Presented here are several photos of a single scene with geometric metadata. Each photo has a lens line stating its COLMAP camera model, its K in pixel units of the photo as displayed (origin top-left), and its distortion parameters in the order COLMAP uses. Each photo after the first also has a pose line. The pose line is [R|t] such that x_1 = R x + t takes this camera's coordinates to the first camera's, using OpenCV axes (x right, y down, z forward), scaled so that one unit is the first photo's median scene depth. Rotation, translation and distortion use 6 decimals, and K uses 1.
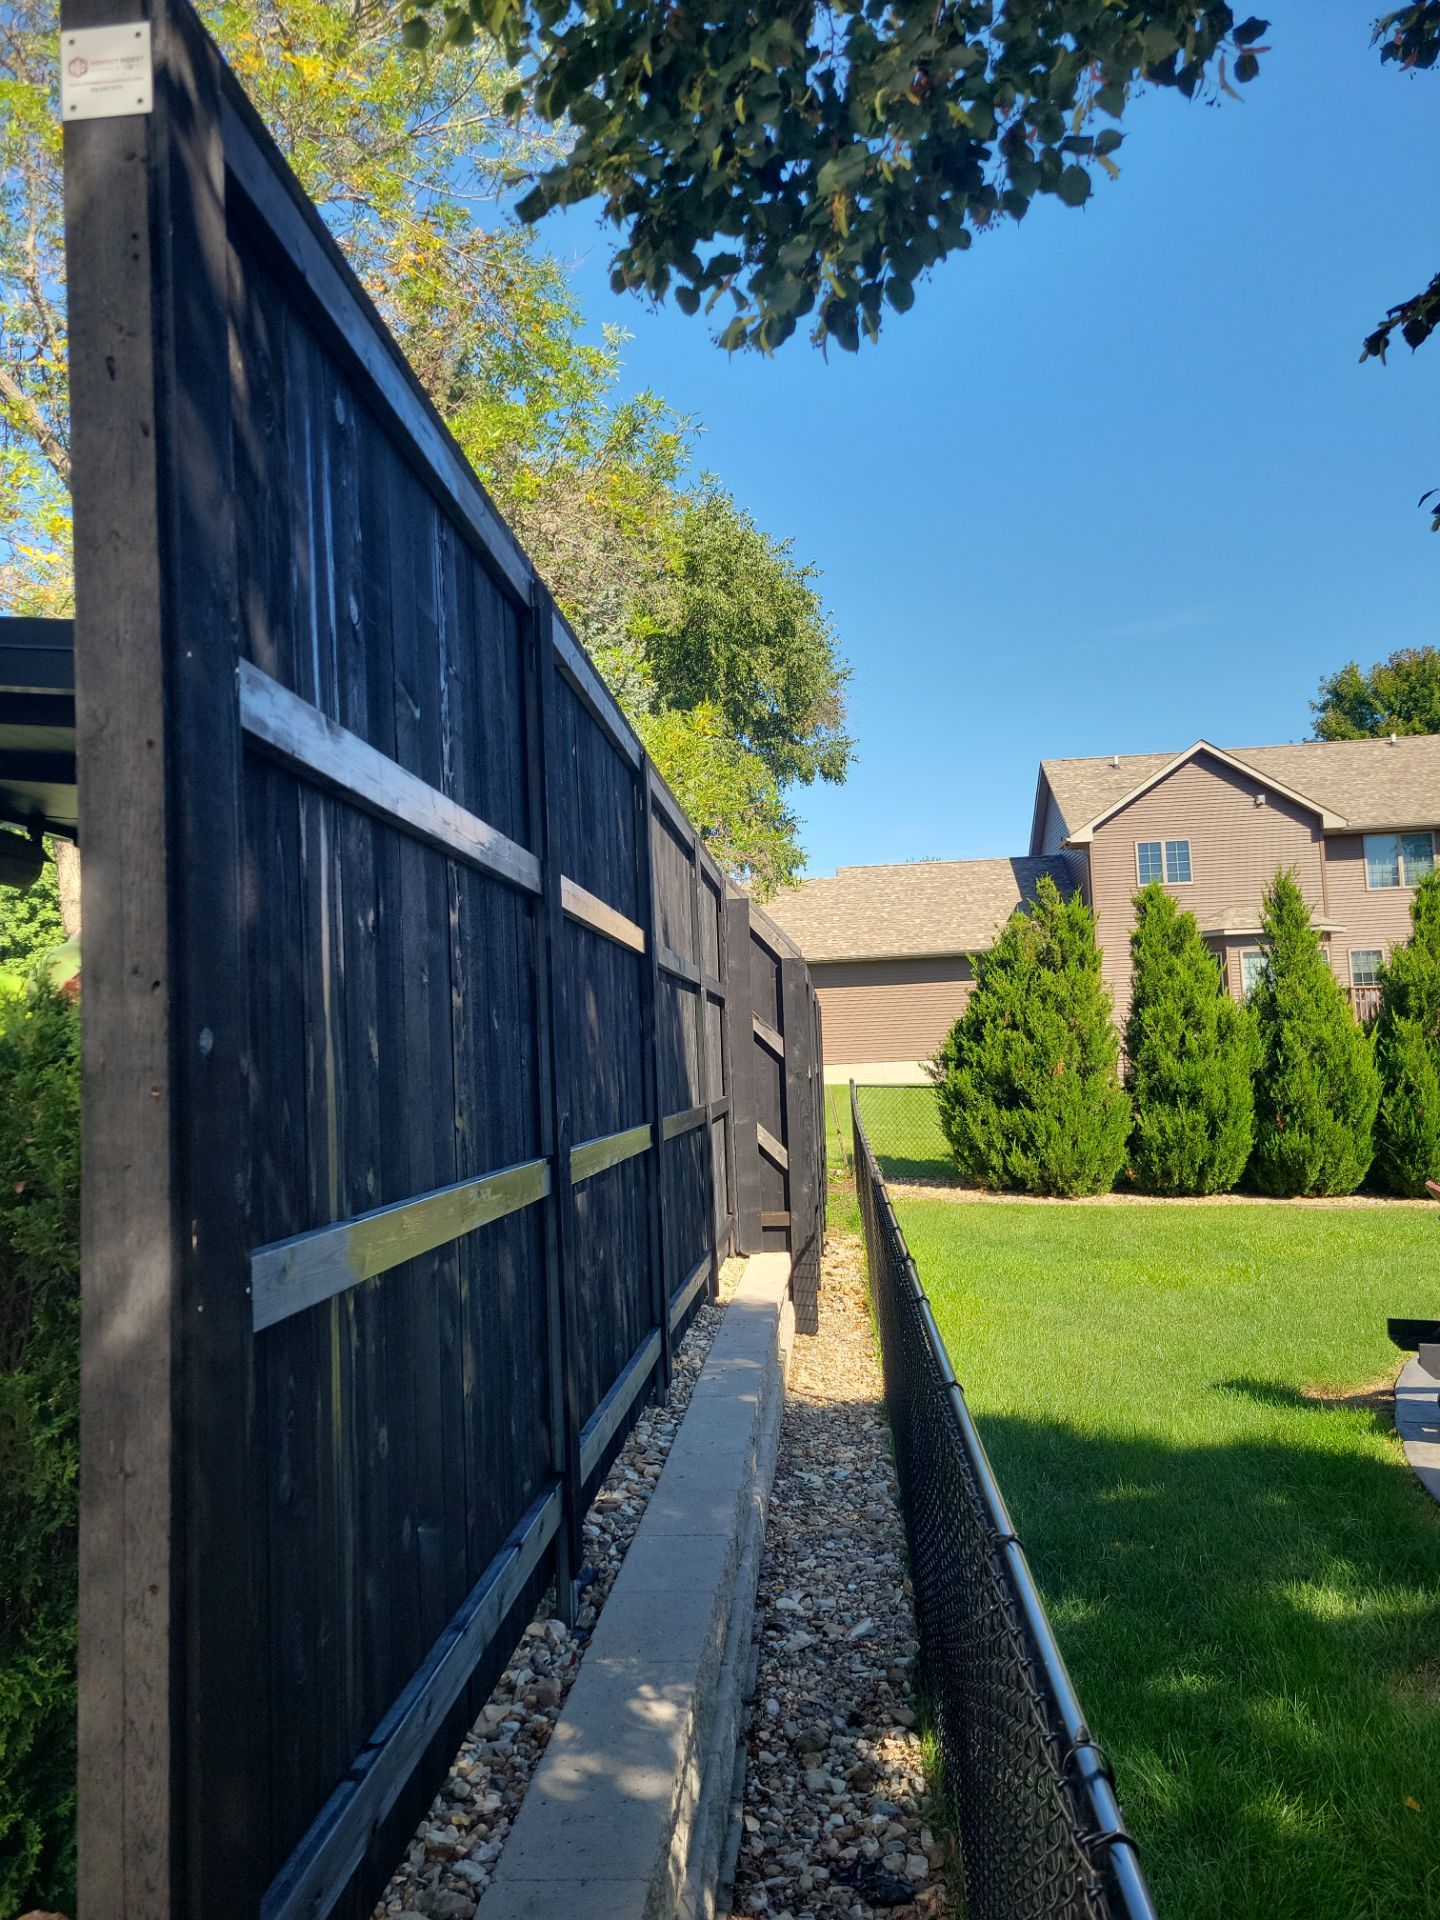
lens RADIAL K [[1485.7, 0, 728.9], [0, 1485.7, 957.6], [0, 0, 1]] dist [0.042746, -0.026286]
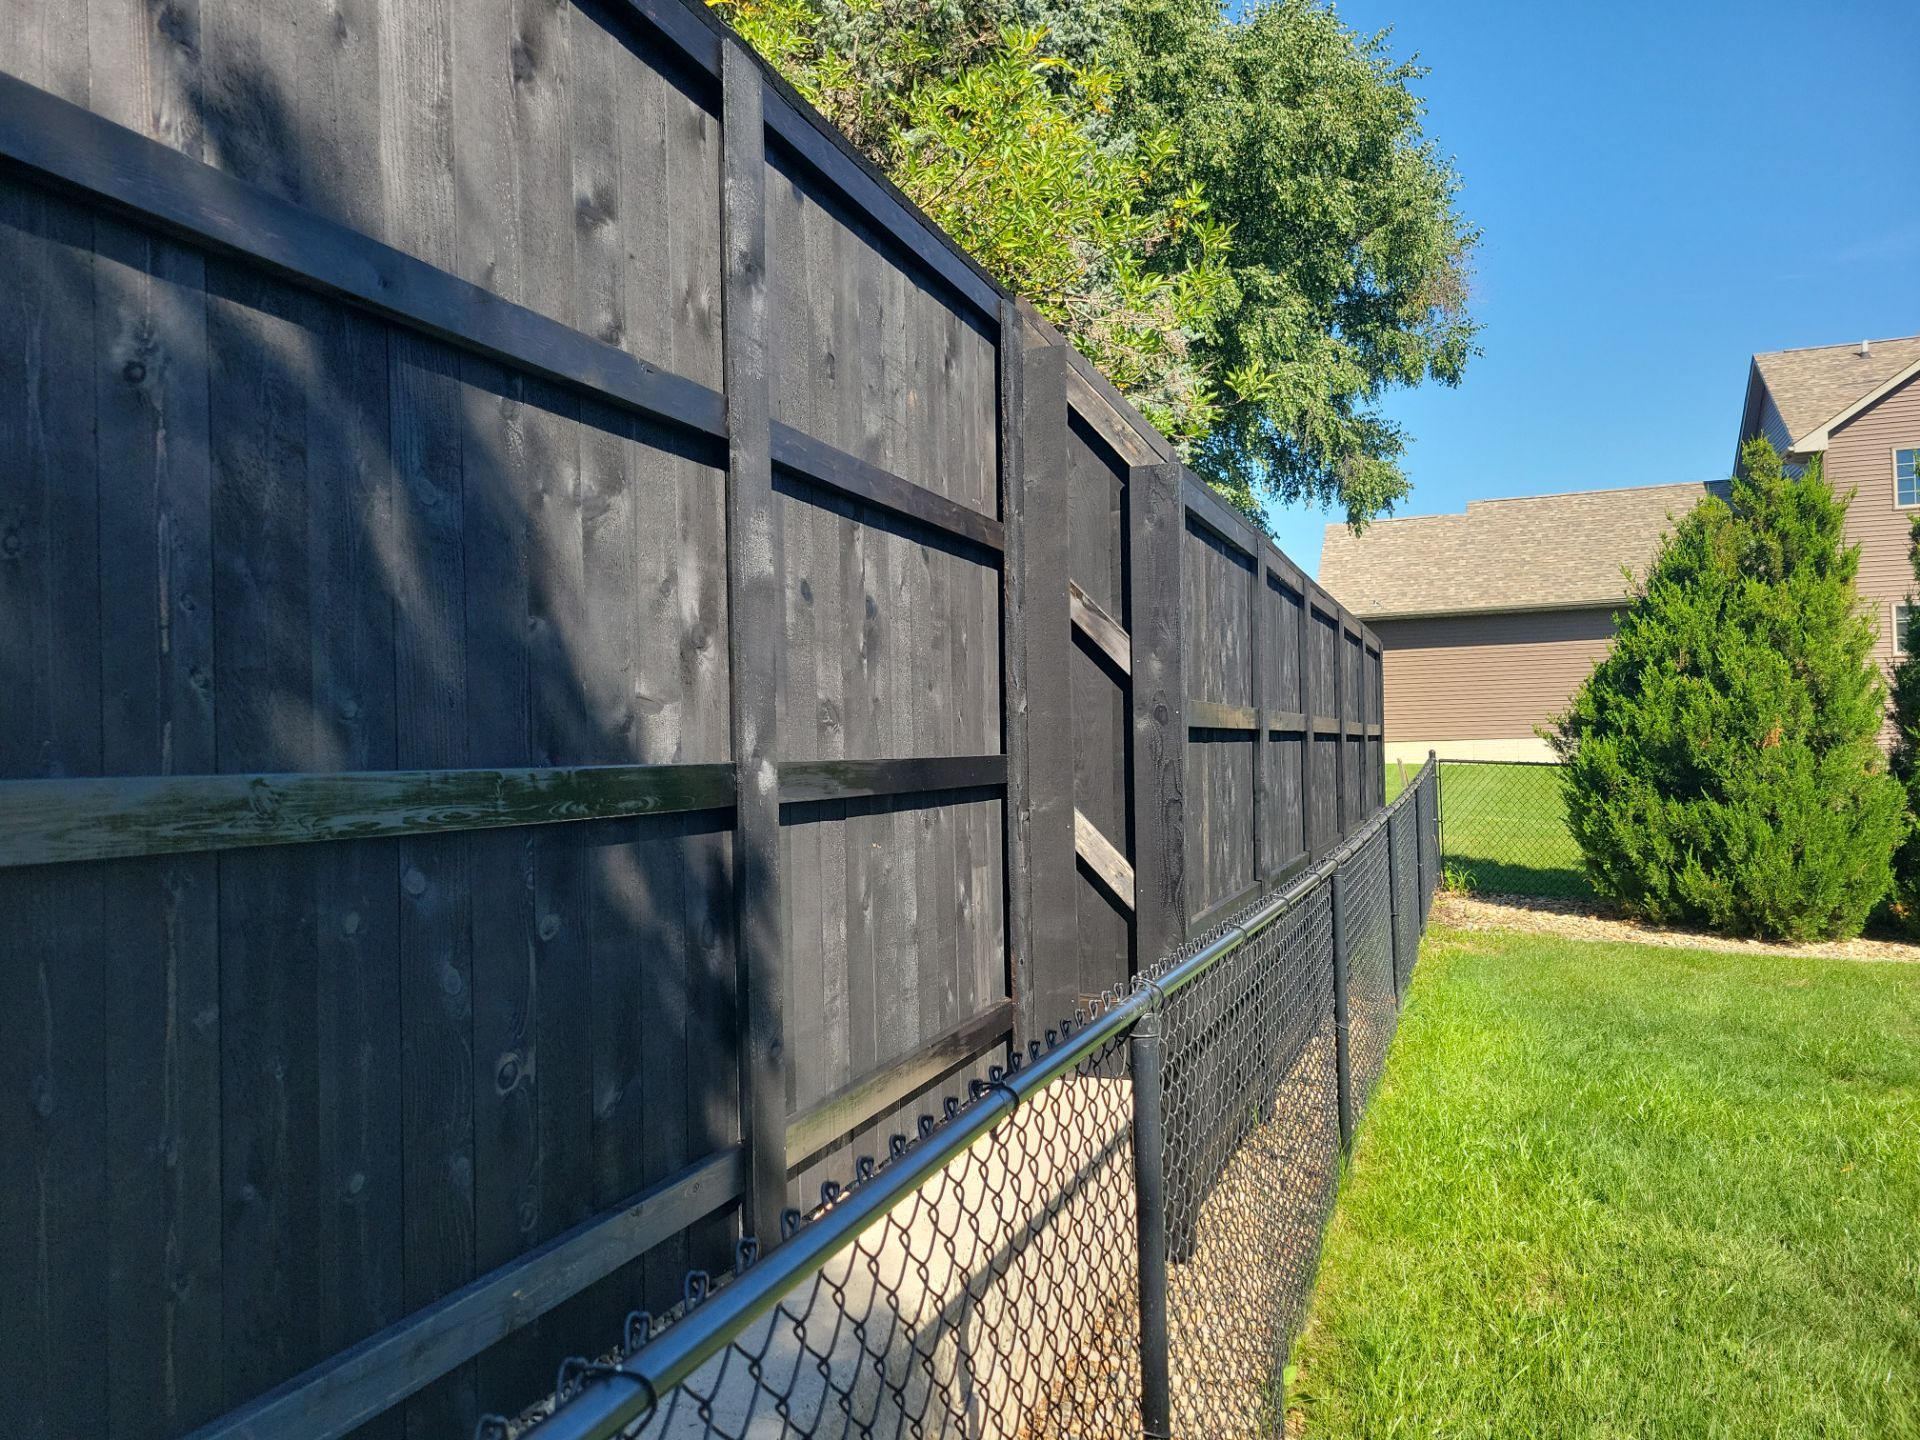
lens RADIAL K [[1485.7, 0, 910.6], [0, 1485.7, 726.7], [0, 0, 1]] dist [0.042746, -0.026286]
pose [[0.955601, 0.014146, -0.294325, 0.060123], [0.003871, 0.998158, 0.060541, 0.029738], [0.294639, -0.058992, 0.953786, 0.286815]]
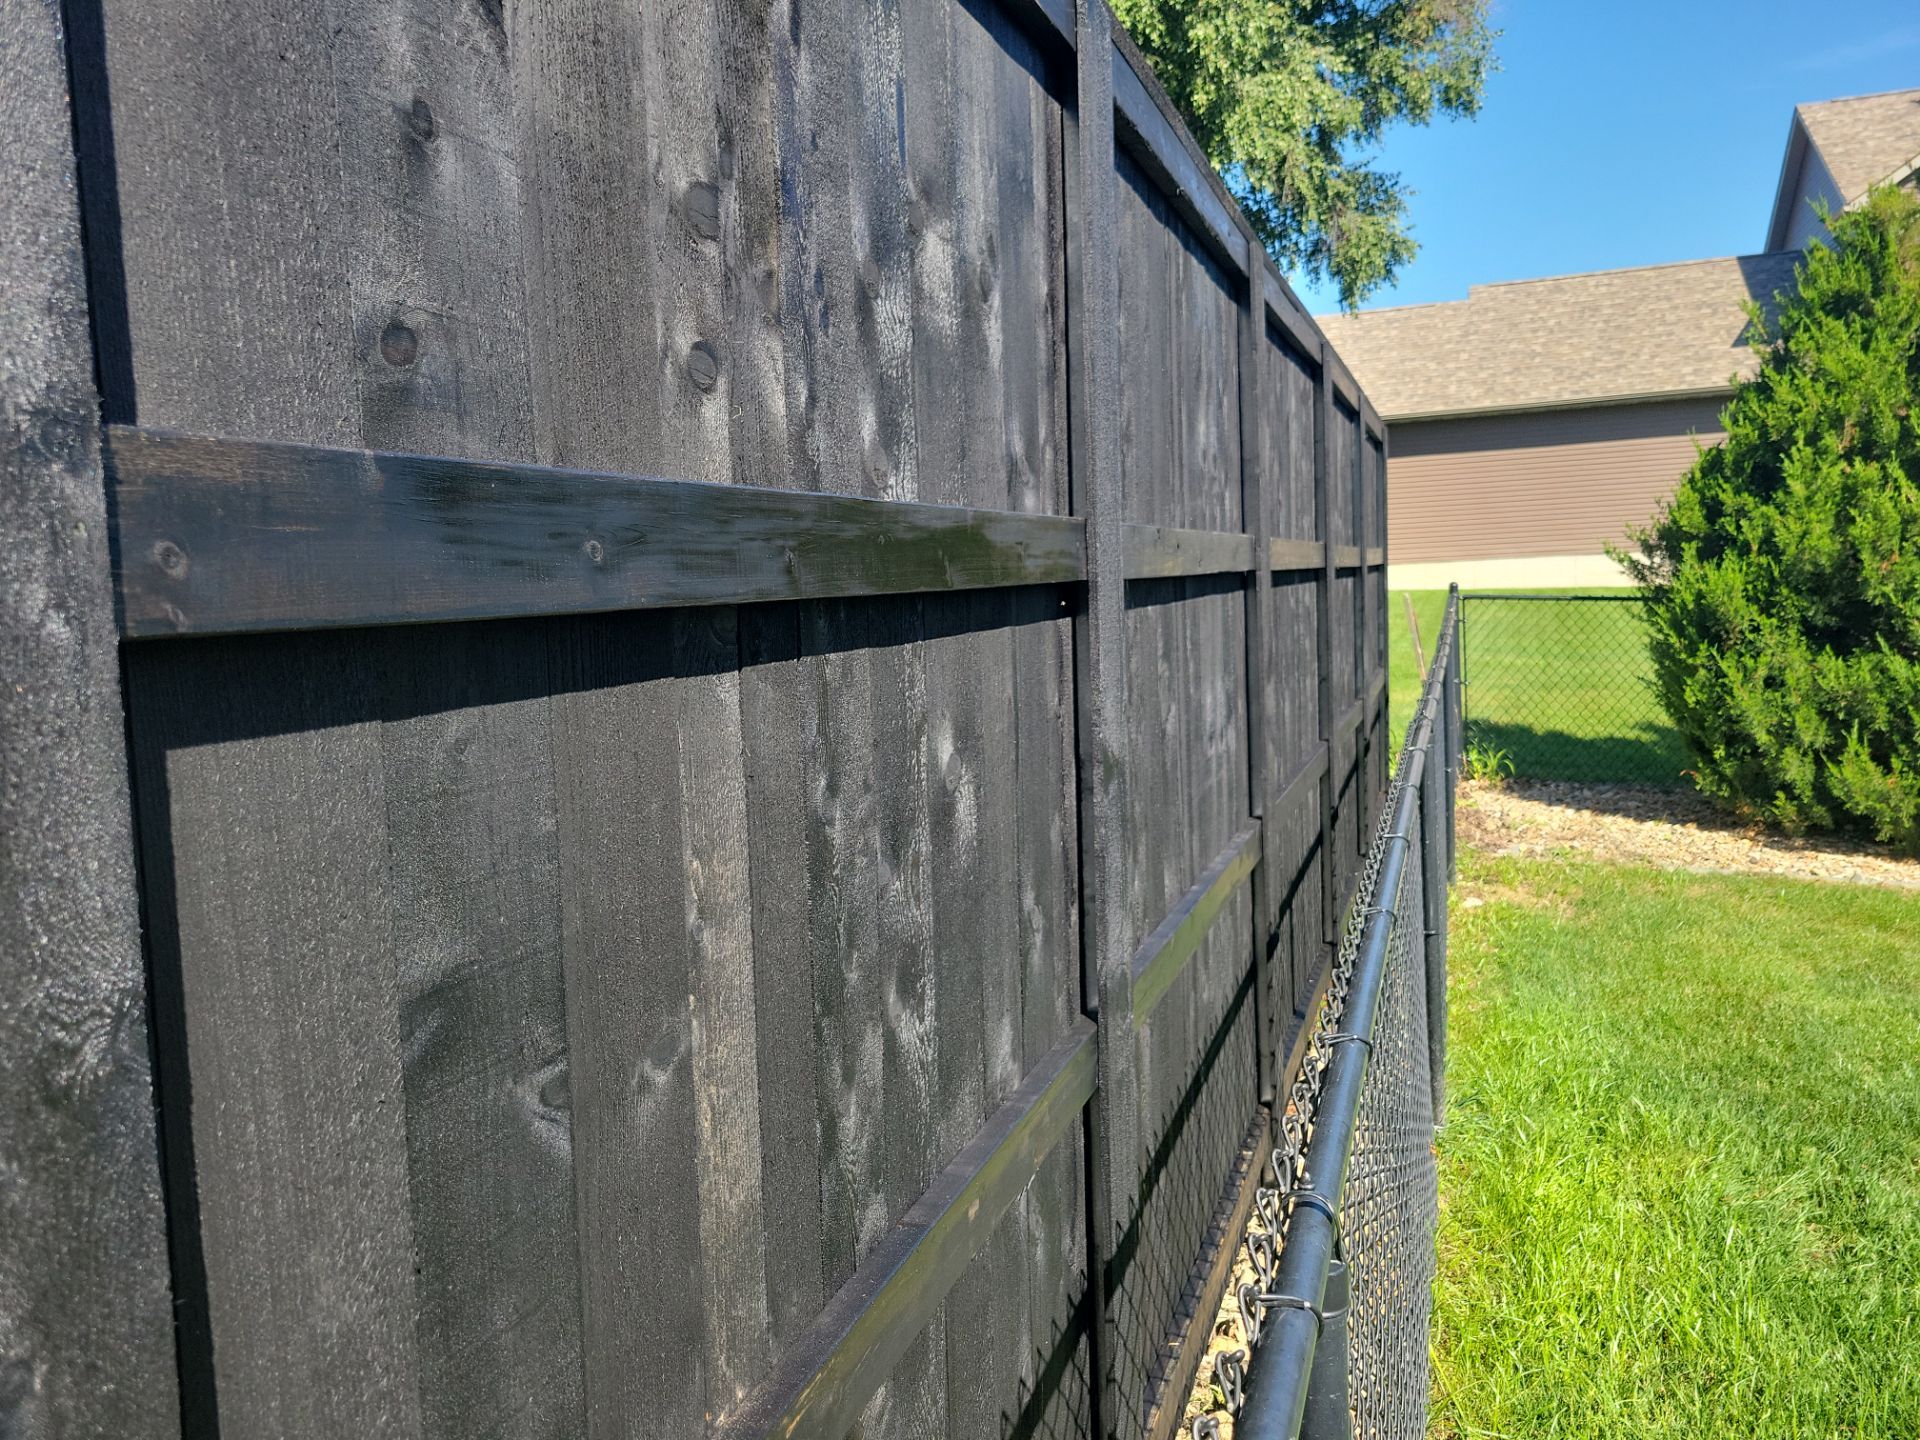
lens RADIAL K [[1485.7, 0, 957.8], [0, 1485.7, 713.2], [0, 0, 1]] dist [0.042746, -0.026286]
pose [[0.966675, 0.018651, -0.255326, 0.055858], [0.024527, 0.986008, 0.164886, 0.042469], [0.254829, -0.165653, 0.952692, 0.526951]]
